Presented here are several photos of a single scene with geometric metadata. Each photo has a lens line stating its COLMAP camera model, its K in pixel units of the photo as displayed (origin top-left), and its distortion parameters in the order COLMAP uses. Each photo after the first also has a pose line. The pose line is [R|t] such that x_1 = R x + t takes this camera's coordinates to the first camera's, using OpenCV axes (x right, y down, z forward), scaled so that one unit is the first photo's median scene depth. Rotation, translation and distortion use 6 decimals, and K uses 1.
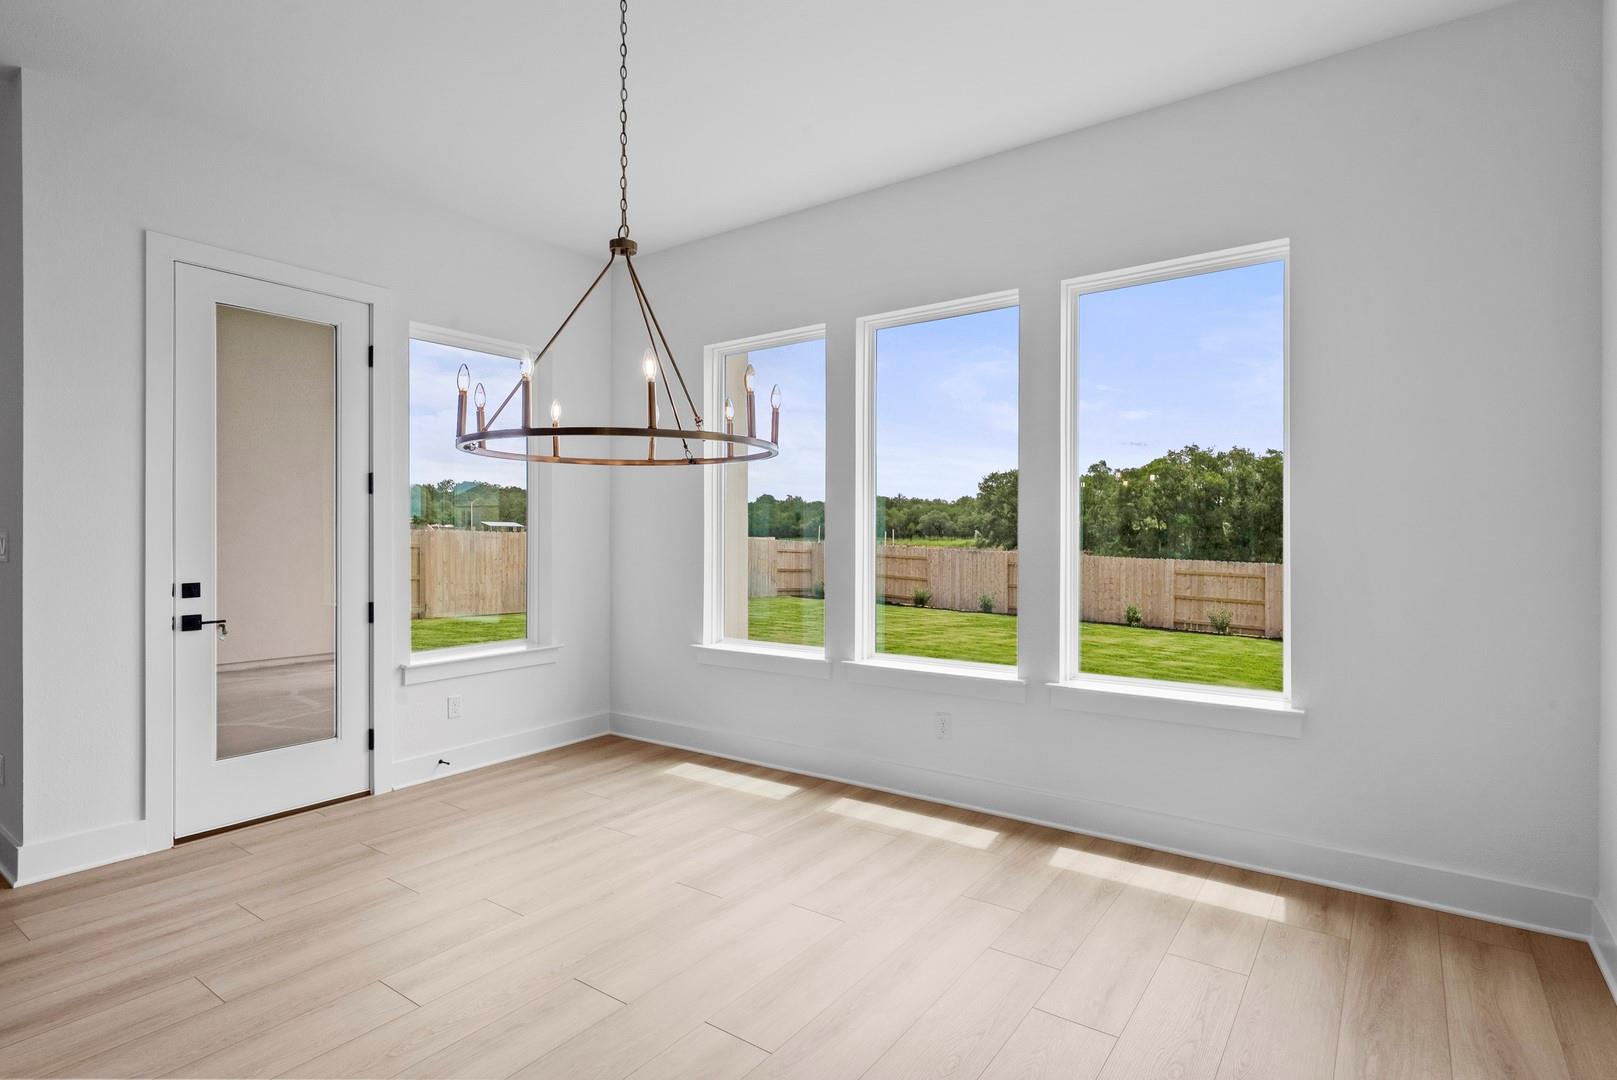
lens RADIAL K [[824.3, 0, 822.9], [0, 824.3, 529.0], [0, 0, 1]] dist [0.002027, 0.000421]
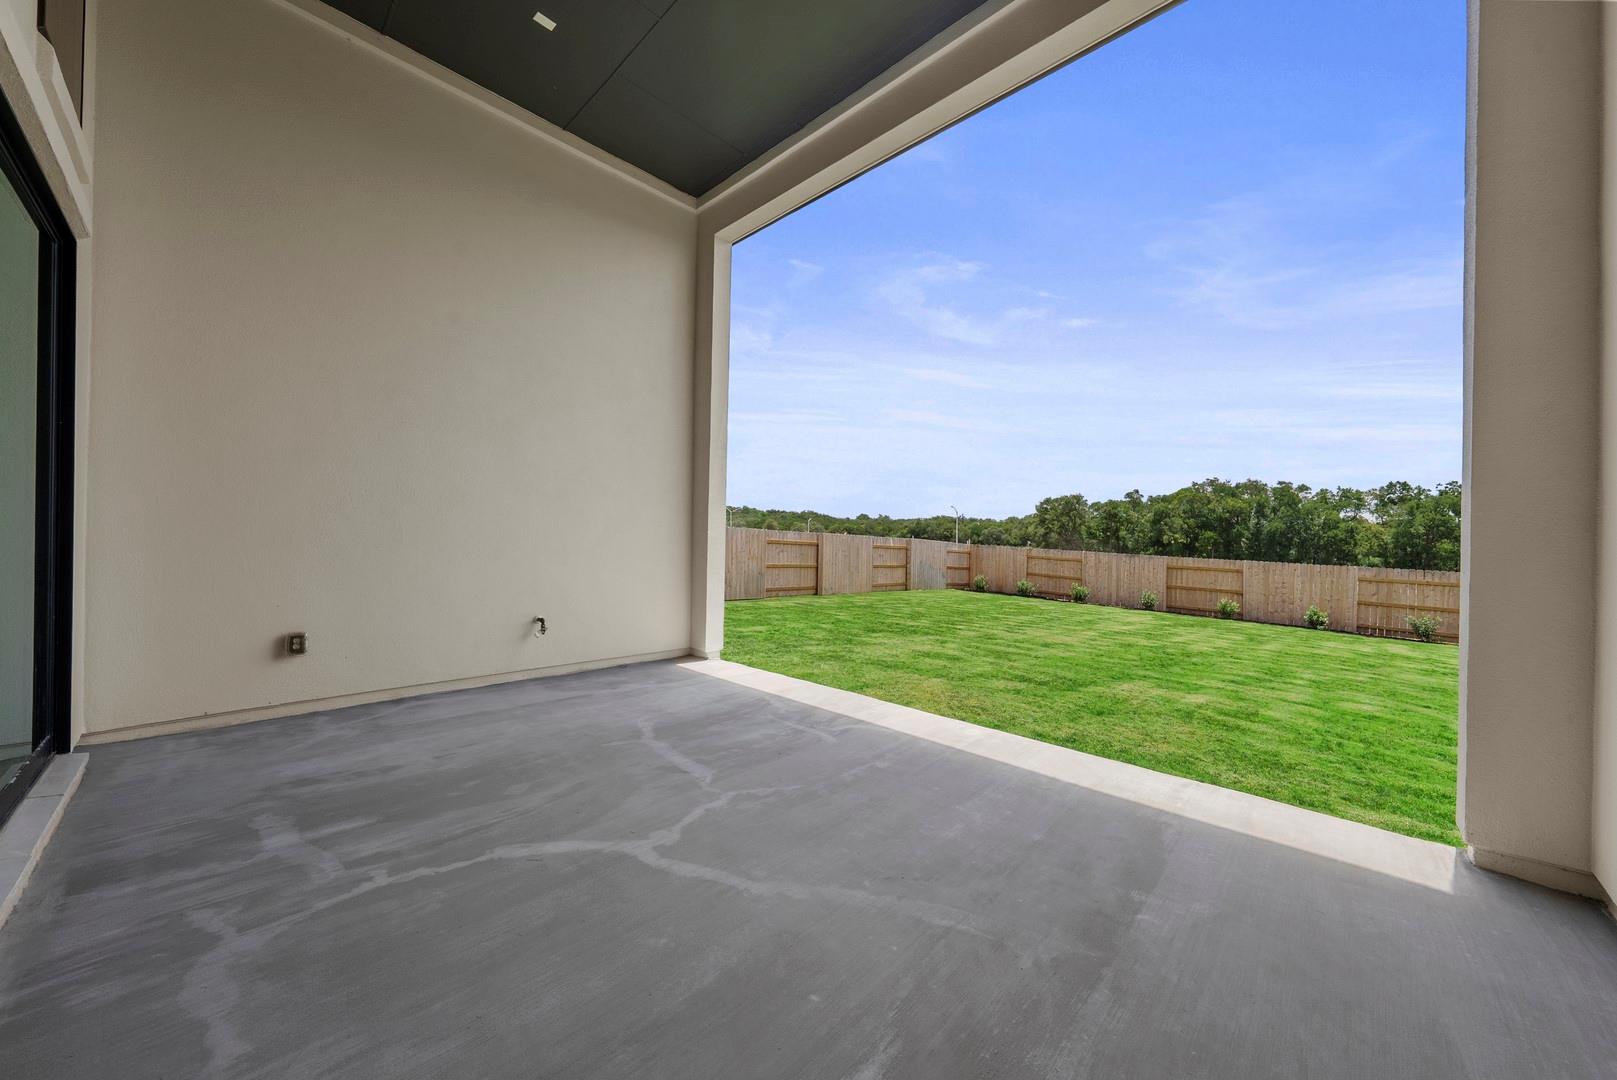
lens RADIAL K [[564.6, 0, 819.4], [0, 564.6, 536.6], [0, 0, 1]] dist [-0.004523, 0.000162]
pose [[0.990532, 0.018493, -0.136034, -0.134974], [-0.018913, 0.999820, -0.001791, 0.011178], [0.135976, 0.004347, 0.990703, 0.172476]]
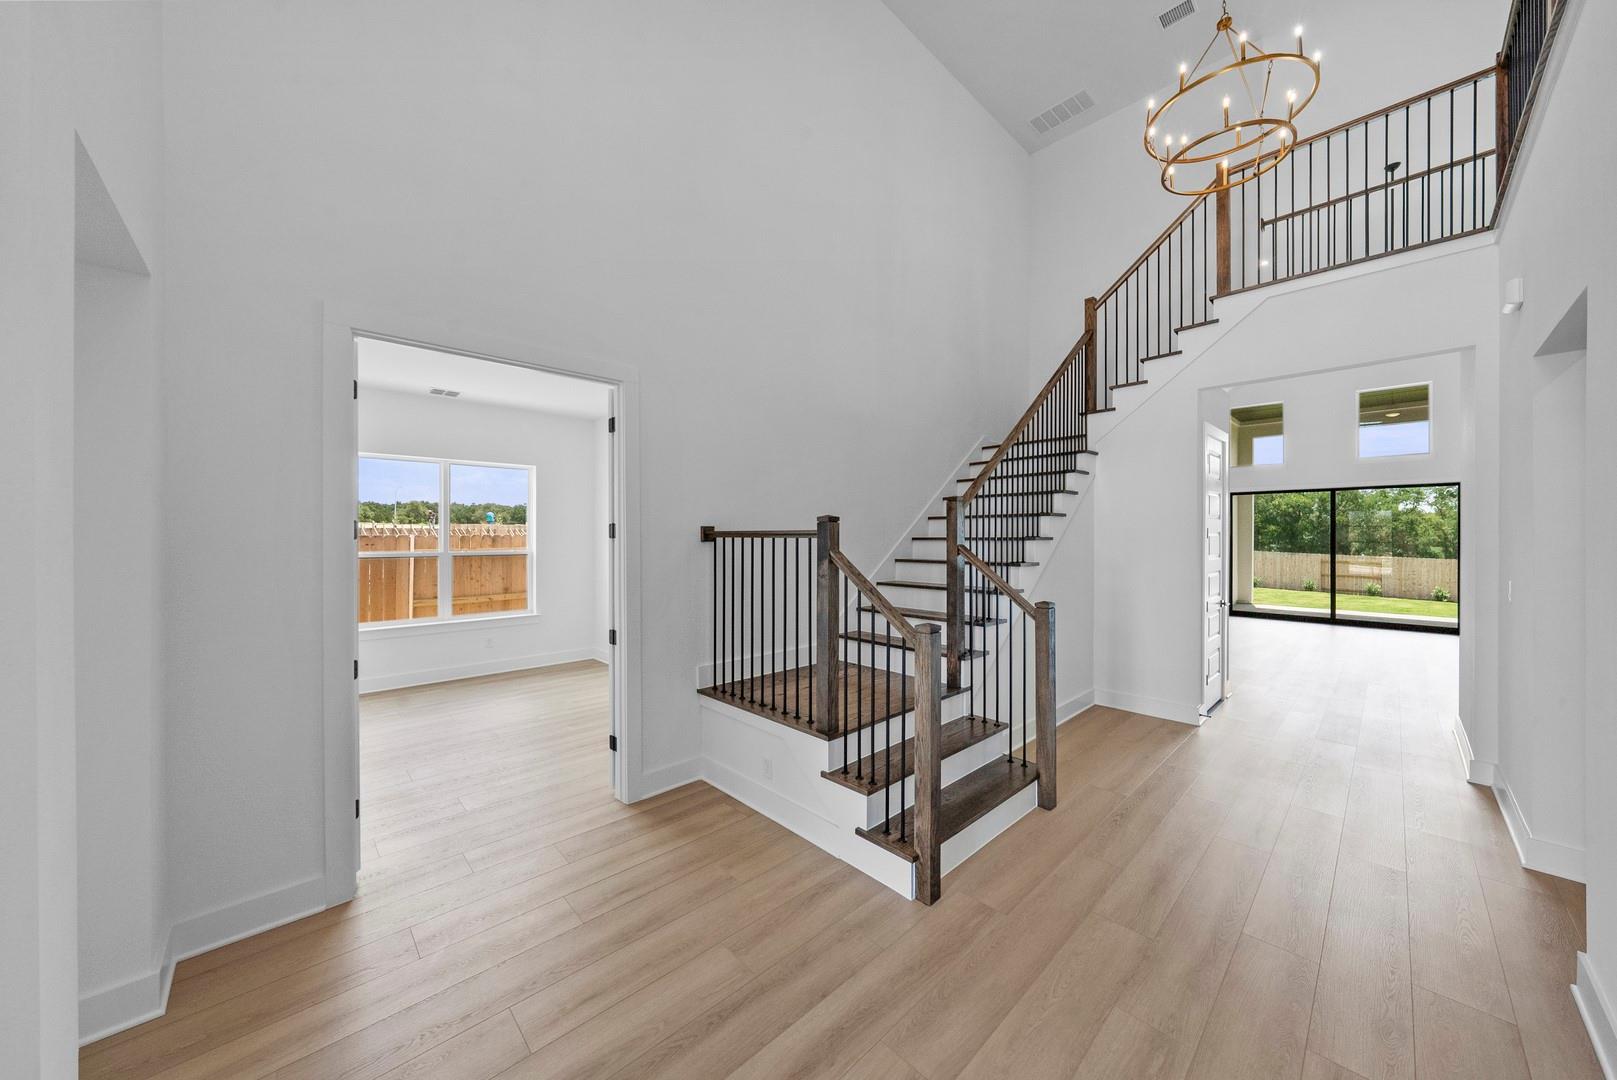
lens RADIAL K [[564.6, 0, 804.2], [0, 564.6, 538.2], [0, 0, 1]] dist [-0.004523, 0.000162]
pose [[0.983402, 0.003237, -0.181410, -0.553668], [-0.001555, 0.999954, 0.009412, -0.011126], [0.181432, -0.008974, 0.983362, -0.257701]]
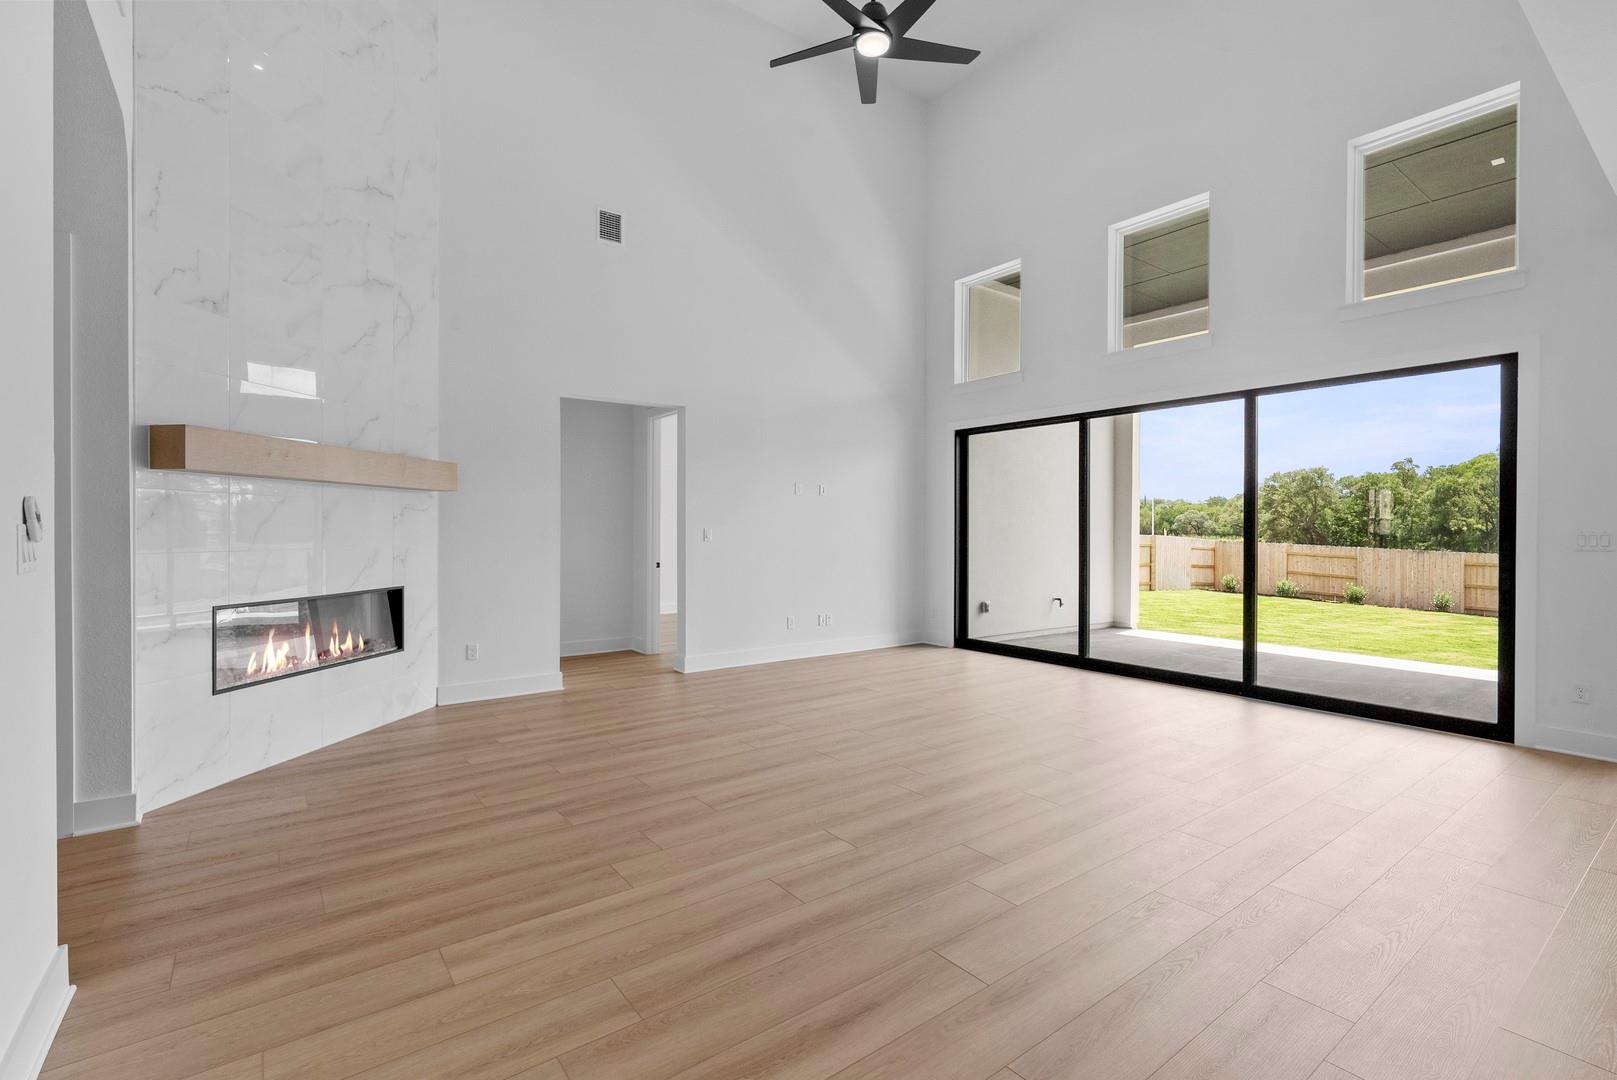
lens RADIAL K [[733.8, 0, 811.1], [0, 733.8, 537.7], [0, 0, 1]] dist [-0.000915, -0.000156]
pose [[0.954581, 0.008702, -0.297824, -0.262503], [-0.004395, 0.999876, 0.015128, 0.000249], [0.297919, -0.013132, 0.954501, -0.088285]]
